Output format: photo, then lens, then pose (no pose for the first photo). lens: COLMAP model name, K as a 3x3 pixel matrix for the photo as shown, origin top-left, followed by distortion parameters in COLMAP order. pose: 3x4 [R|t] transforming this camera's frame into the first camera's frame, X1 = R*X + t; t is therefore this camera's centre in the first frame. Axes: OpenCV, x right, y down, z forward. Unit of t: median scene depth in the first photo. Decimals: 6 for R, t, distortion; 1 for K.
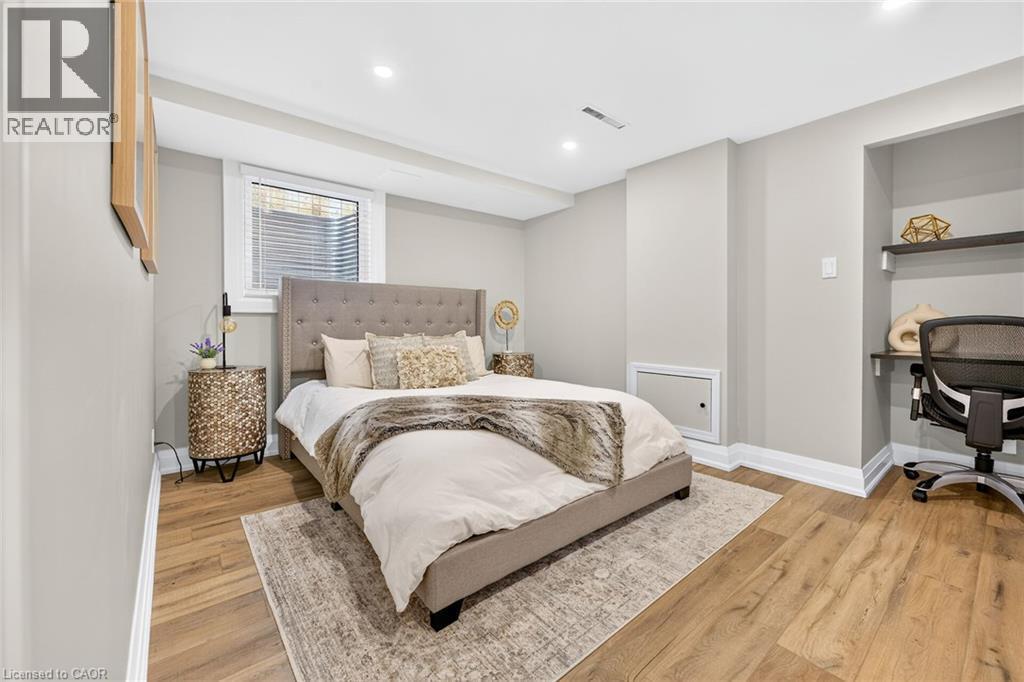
lens RADIAL K [[415.8, 0, 508.4], [0, 415.8, 330.8], [0, 0, 1]] dist [0.002729, 0.000364]
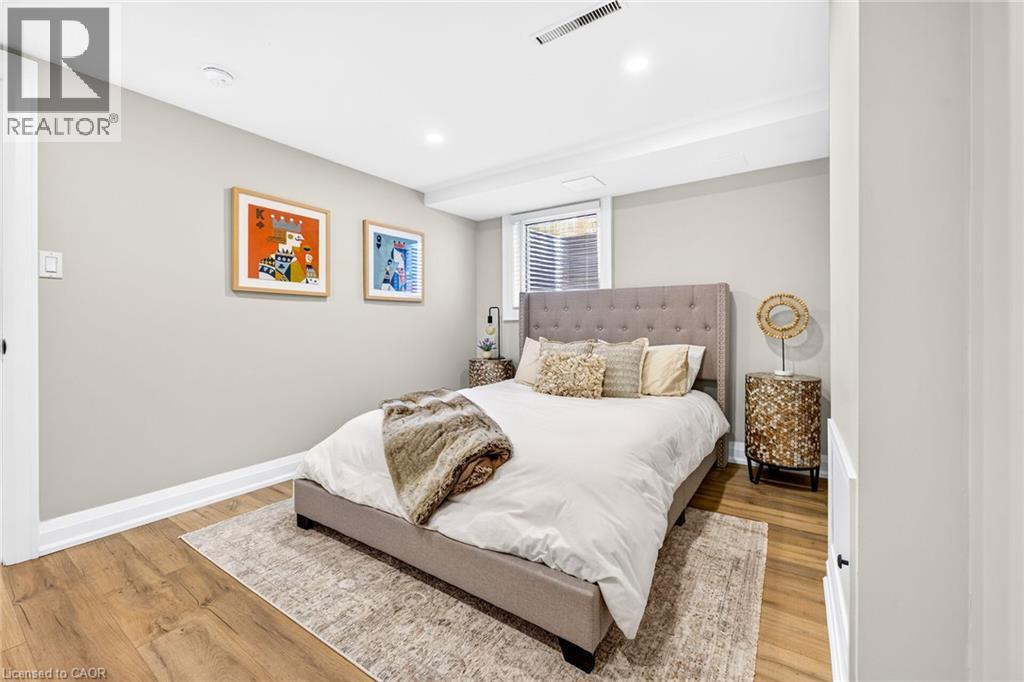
lens RADIAL K [[415.8, 0, 508.4], [0, 415.8, 331.1], [0, 0, 1]] dist [0.002729, 0.000364]
pose [[0.278564, 0.009139, -0.960374, 0.941933], [-0.024613, 0.999694, 0.002374, -0.016648], [0.960102, 0.022976, 0.278704, 0.804083]]
